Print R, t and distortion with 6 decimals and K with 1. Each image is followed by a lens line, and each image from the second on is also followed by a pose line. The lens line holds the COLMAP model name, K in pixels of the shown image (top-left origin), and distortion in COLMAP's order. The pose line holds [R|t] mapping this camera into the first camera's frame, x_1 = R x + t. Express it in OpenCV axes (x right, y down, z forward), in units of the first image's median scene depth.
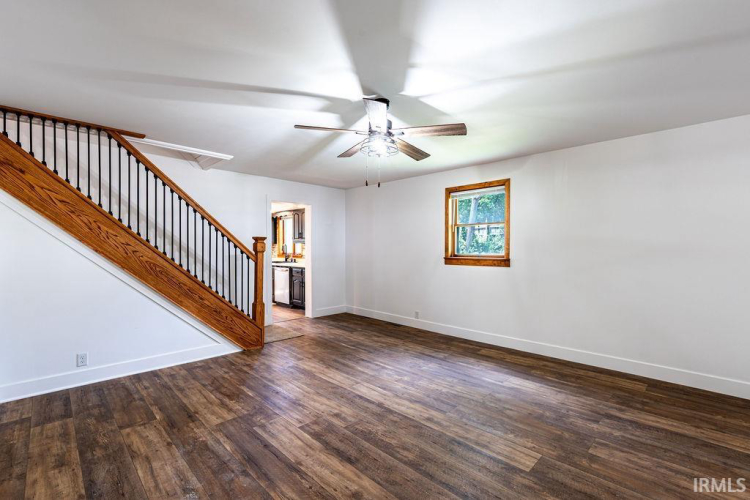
lens RADIAL K [[332.8, 0, 373.0], [0, 332.8, 248.0], [0, 0, 1]] dist [0.002540, -0.000112]
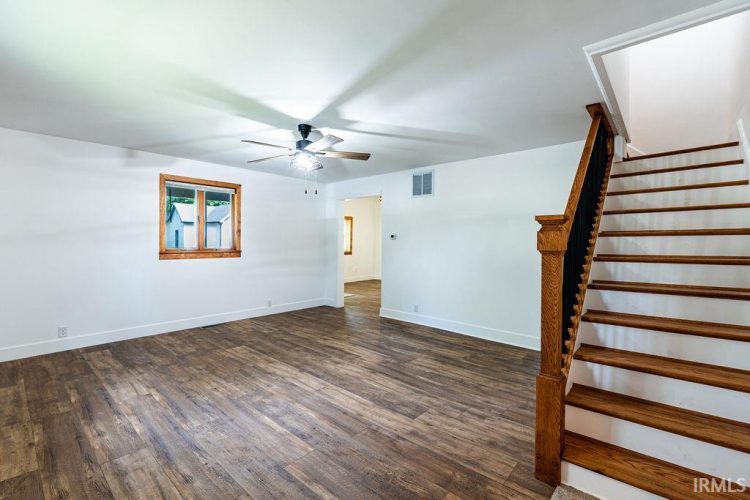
lens RADIAL K [[332.8, 0, 381.0], [0, 332.8, 243.8], [0, 0, 1]] dist [0.002540, -0.000112]
pose [[-0.996769, -0.009273, -0.079789, -0.163313], [-0.009345, 0.999956, 0.000530, 0.011792], [0.079780, 0.001274, -0.996812, 2.244334]]
